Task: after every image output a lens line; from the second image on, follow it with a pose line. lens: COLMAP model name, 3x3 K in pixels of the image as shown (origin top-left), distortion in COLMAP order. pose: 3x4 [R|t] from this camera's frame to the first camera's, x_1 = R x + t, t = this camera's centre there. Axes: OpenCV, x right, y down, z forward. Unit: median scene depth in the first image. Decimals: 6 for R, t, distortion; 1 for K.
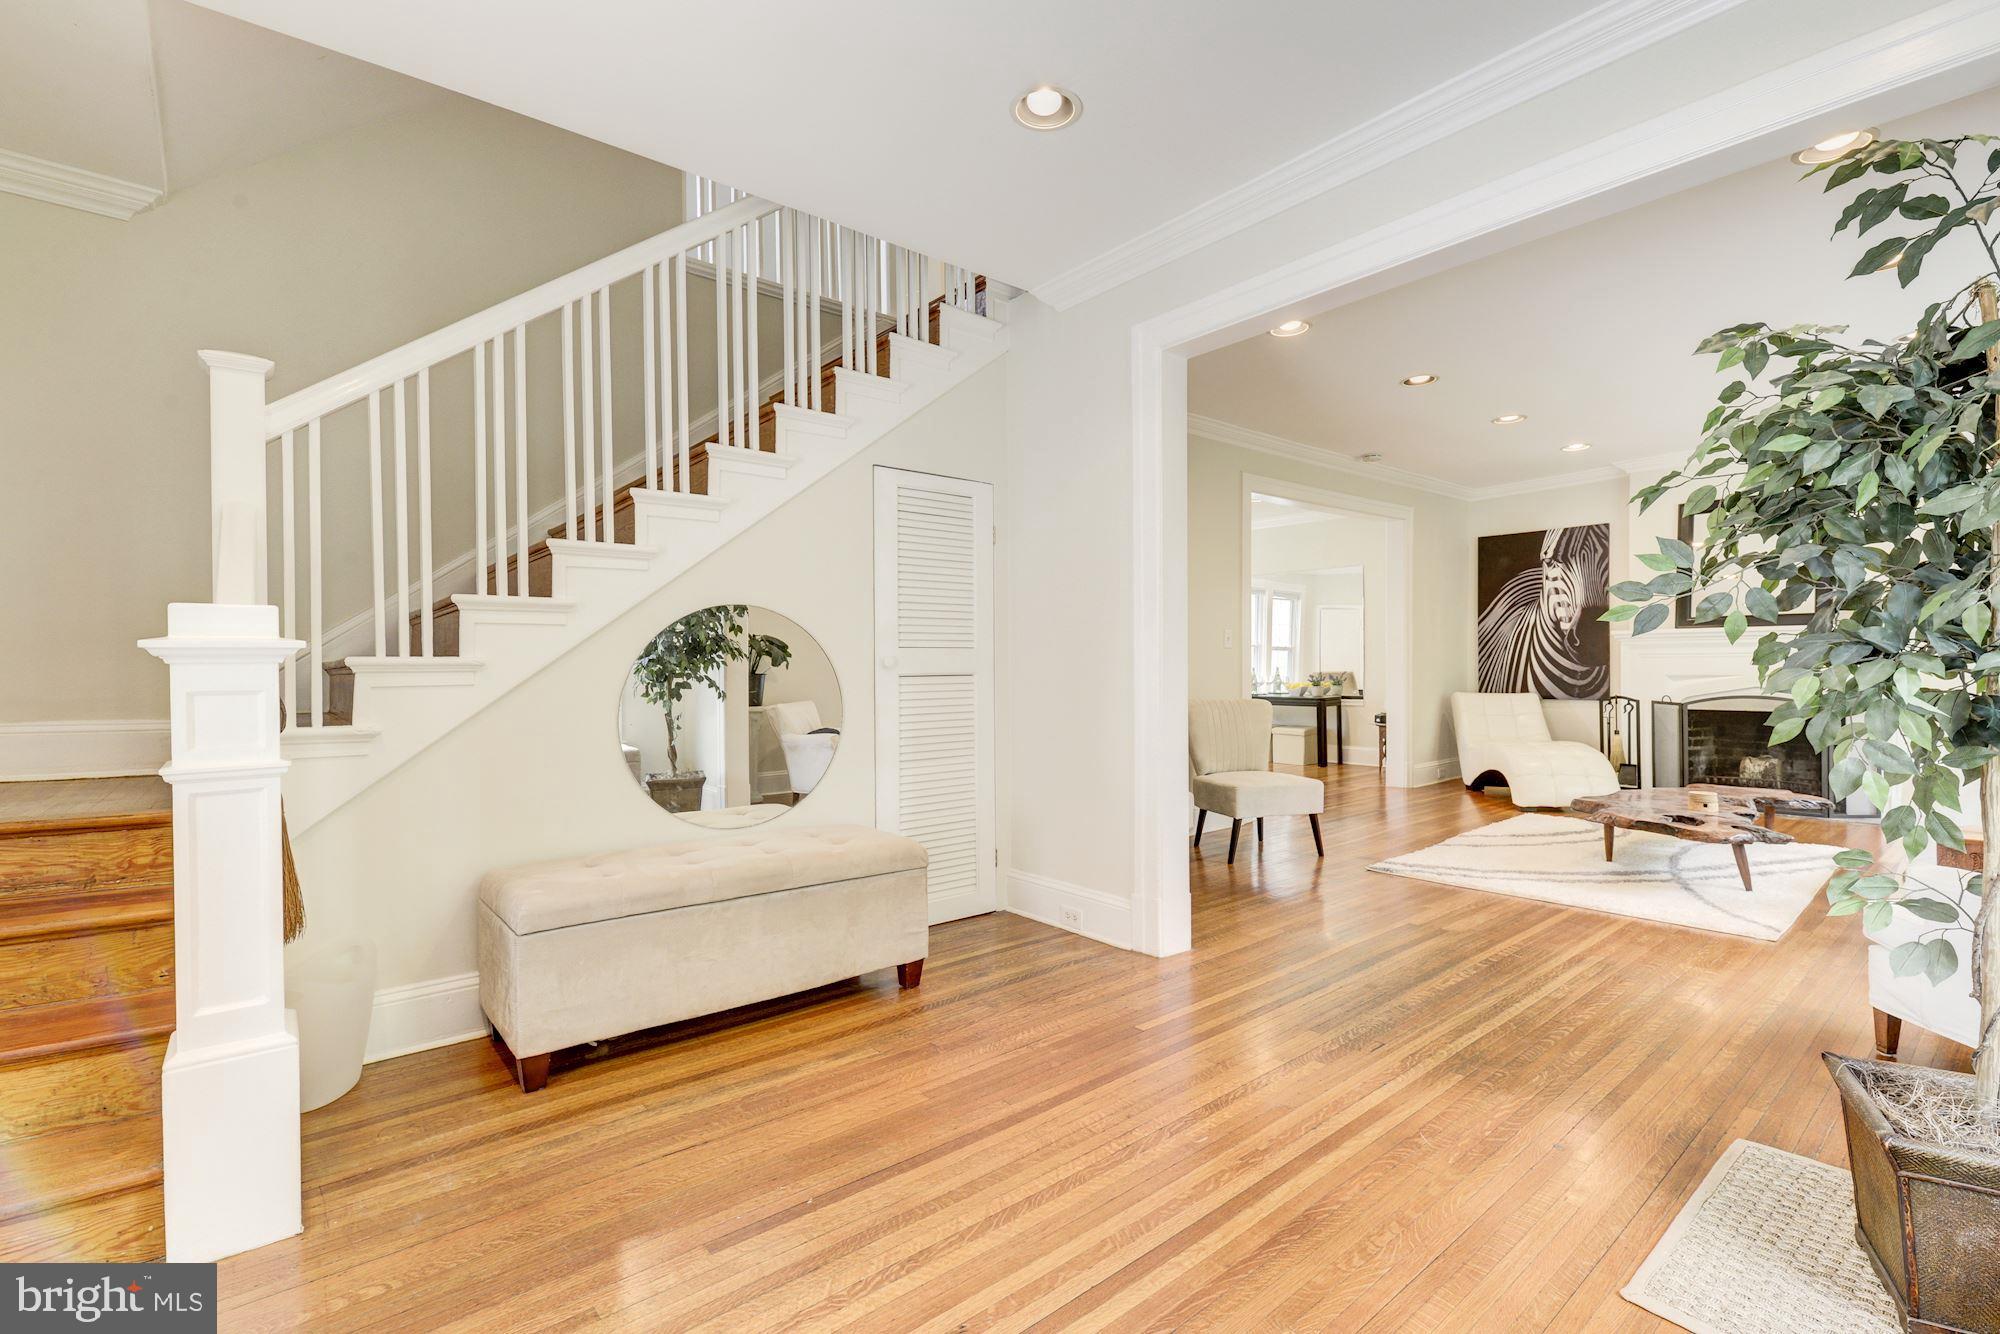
lens RADIAL K [[893.5, 0, 997.0], [0, 893.5, 666.4], [0, 0, 1]] dist [0.011374, -0.005472]
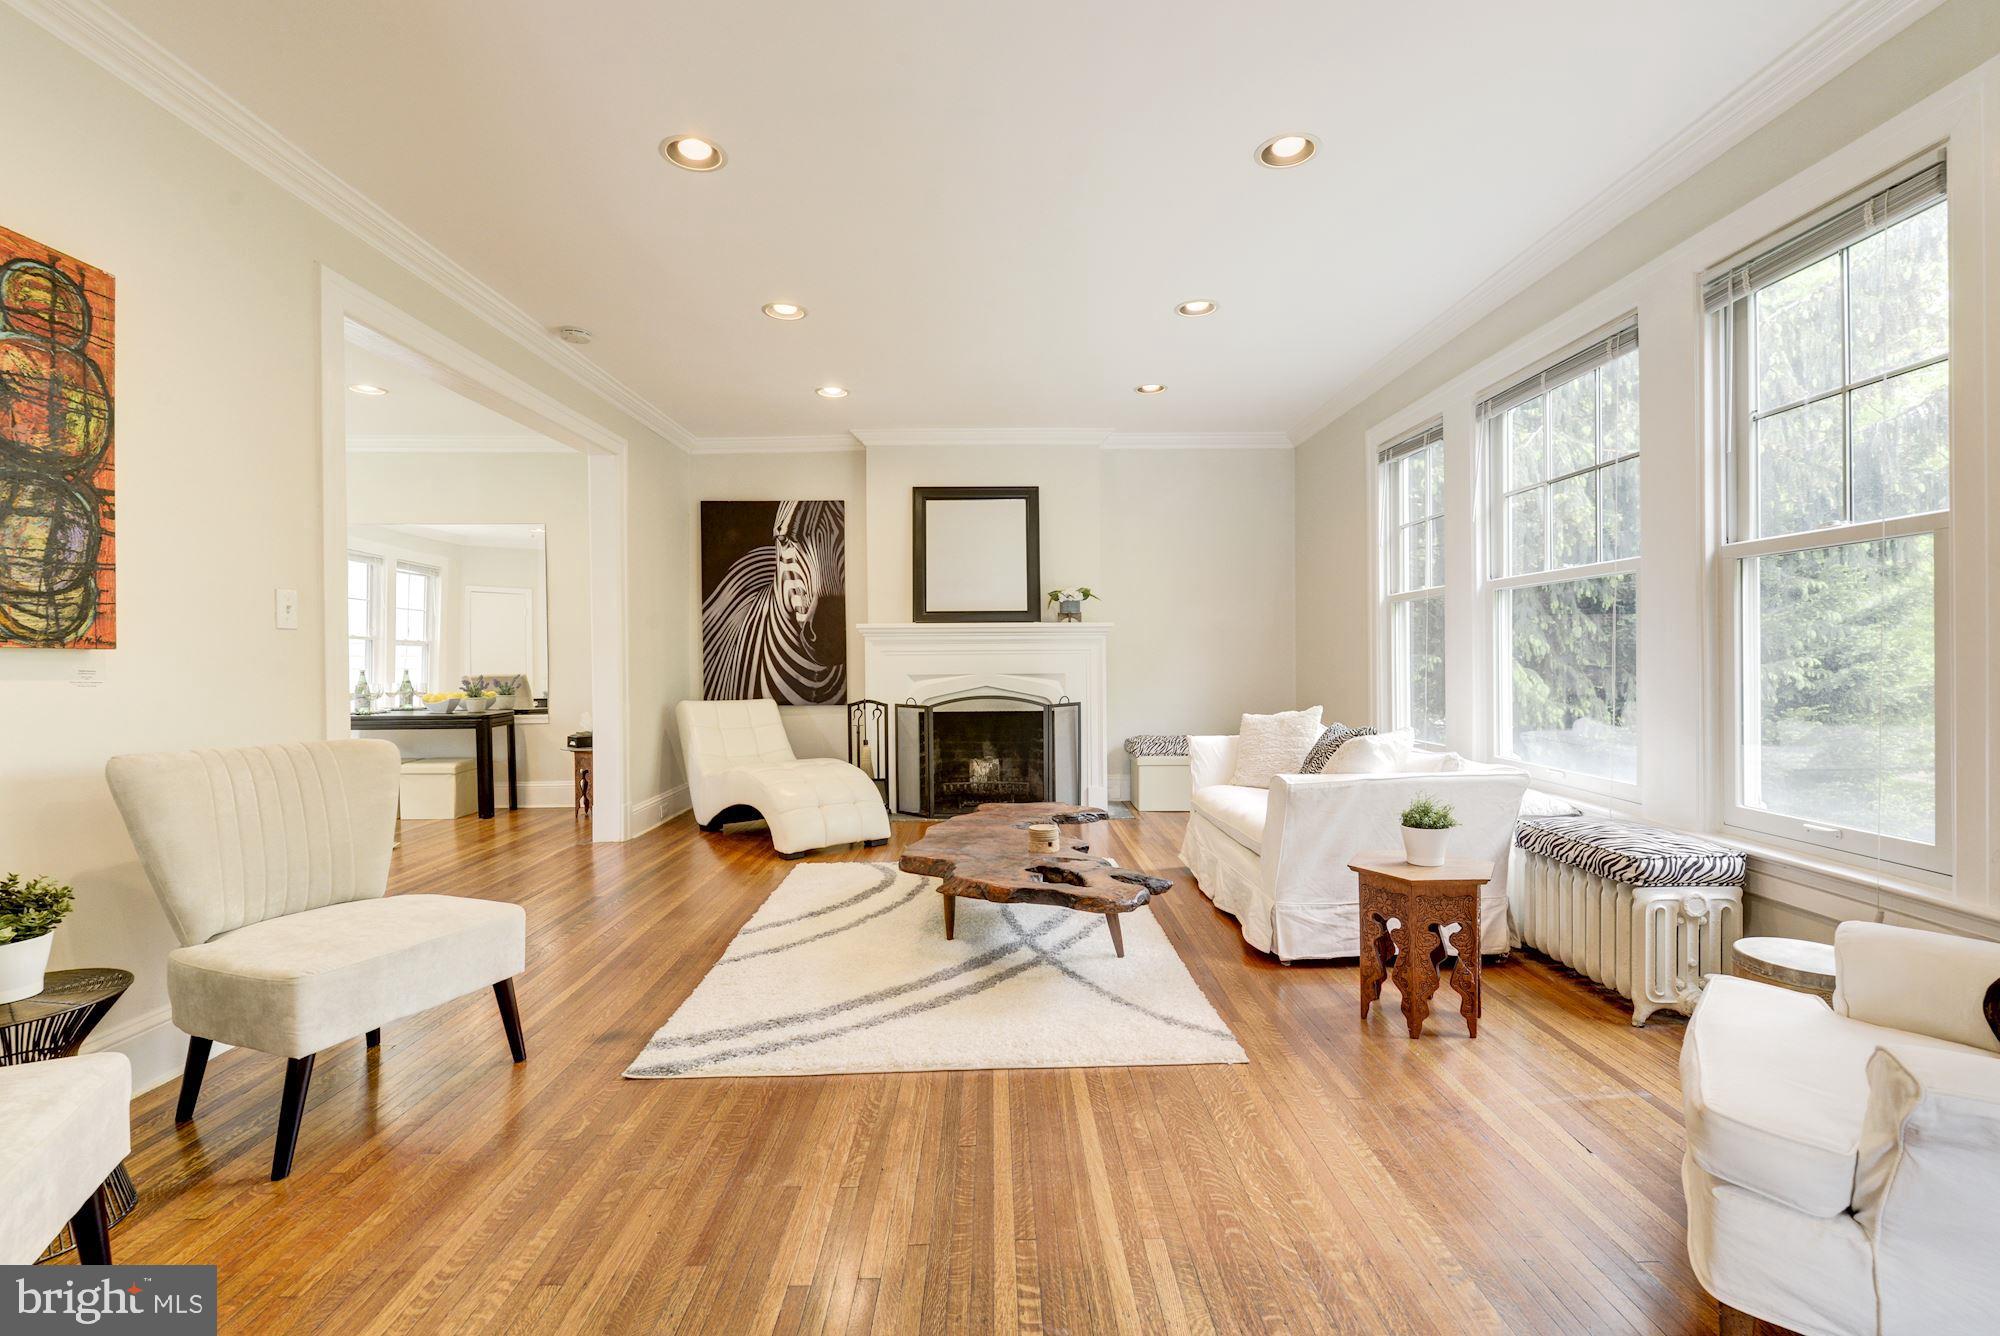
lens RADIAL K [[893.5, 0, 1008.8], [0, 893.5, 674.7], [0, 0, 1]] dist [0.011374, -0.005472]
pose [[0.623676, -0.013214, 0.781571, 0.152885], [0.006017, 0.999909, 0.012104, -0.000897], [-0.781659, -0.002846, 0.623699, 0.499940]]
